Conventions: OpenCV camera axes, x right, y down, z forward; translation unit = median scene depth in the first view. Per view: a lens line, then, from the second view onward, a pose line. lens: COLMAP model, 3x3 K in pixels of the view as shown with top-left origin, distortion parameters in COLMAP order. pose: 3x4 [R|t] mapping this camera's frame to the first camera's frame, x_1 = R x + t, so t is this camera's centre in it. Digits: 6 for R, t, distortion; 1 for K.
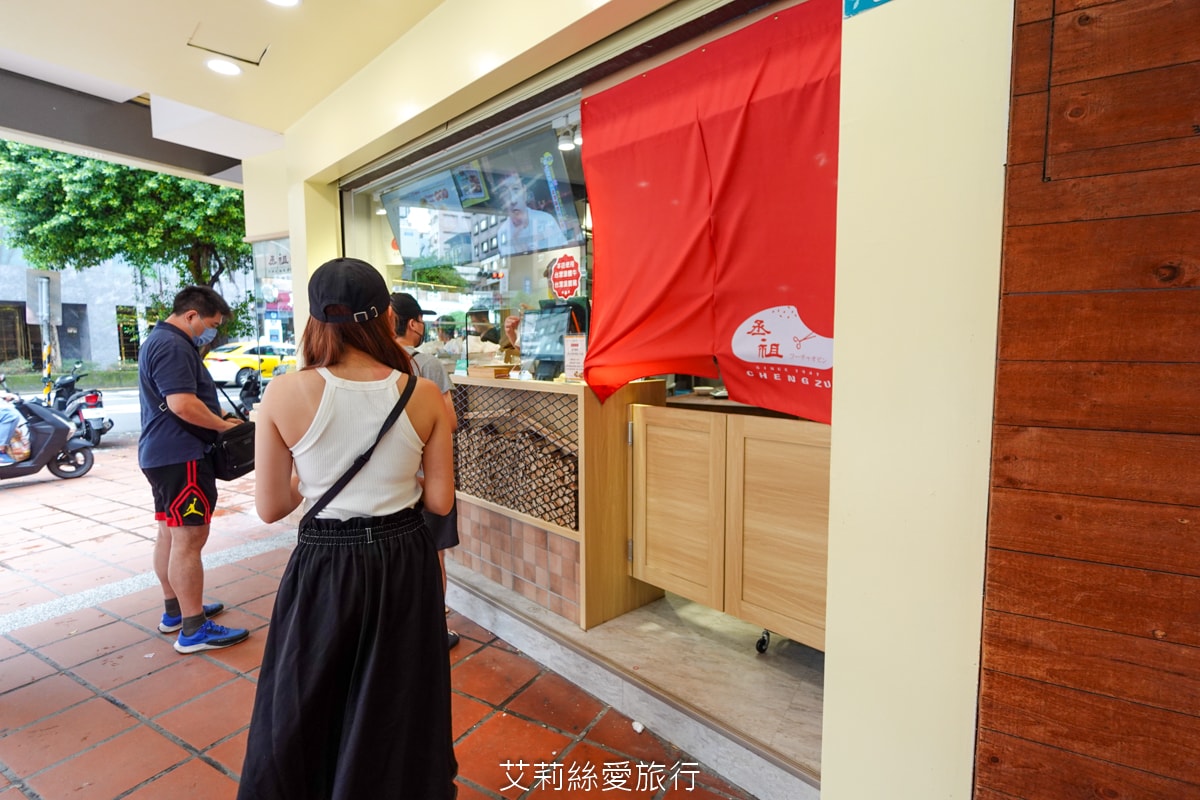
lens RADIAL K [[613.1, 0, 597.2], [0, 613.1, 403.1], [0, 0, 1]] dist [0.006875, -0.002099]
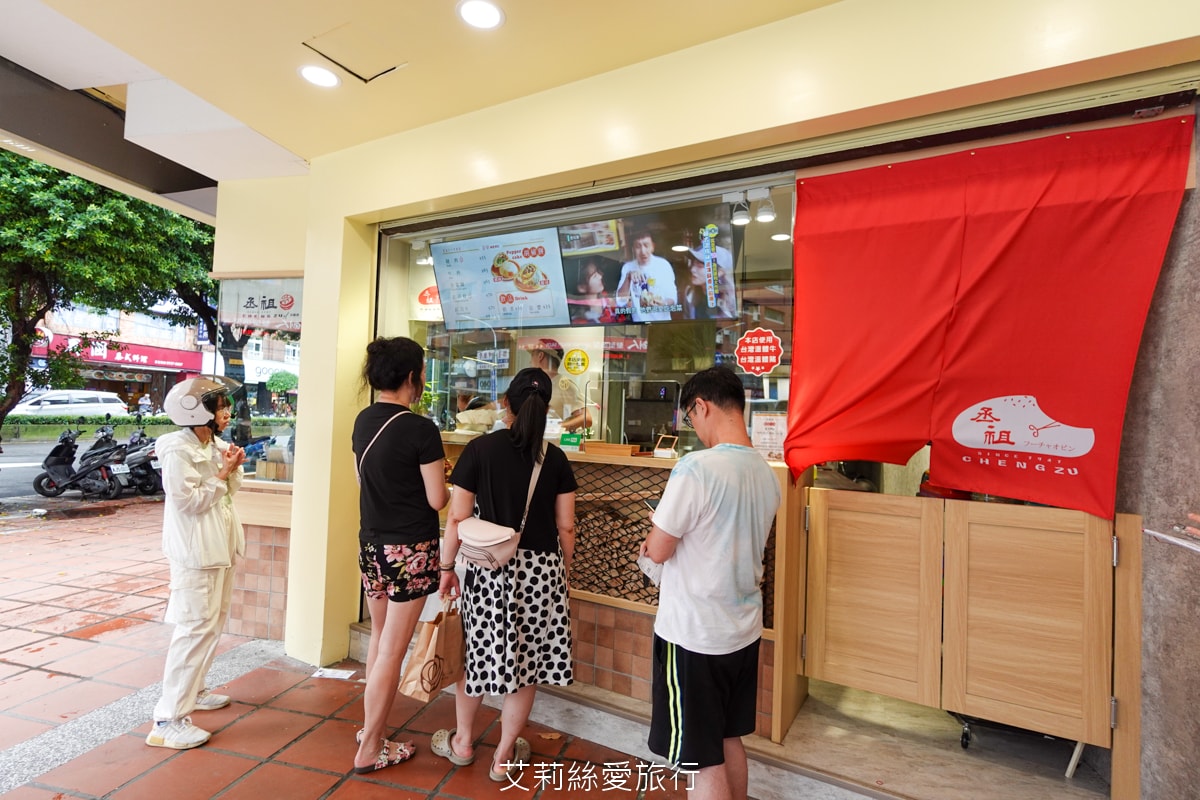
lens RADIAL K [[613.1, 0, 604.5], [0, 613.1, 400.5], [0, 0, 1]] dist [0.006875, -0.002099]
pose [[0.956577, 0.043105, 0.288274, -0.533405], [-0.008462, 0.992695, -0.120354, -0.014250], [-0.291356, 0.112689, 0.949954, 0.168268]]
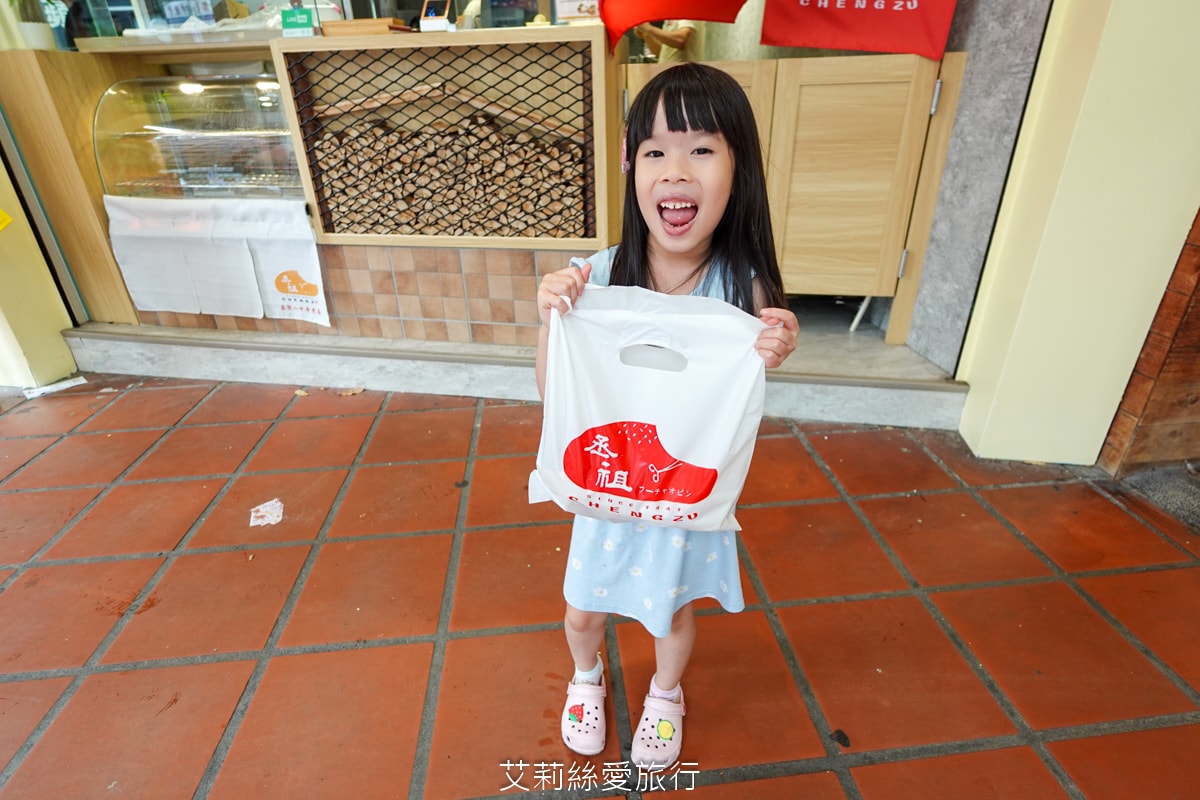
lens RADIAL K [[613.1, 0, 605.3], [0, 613.1, 399.6], [0, 0, 1]] dist [0.006875, -0.002099]
pose [[0.806660, -0.281420, 0.519714, -0.490830], [0.078082, 0.922394, 0.378274, 0.099449], [-0.585836, -0.264558, 0.766032, 0.310240]]
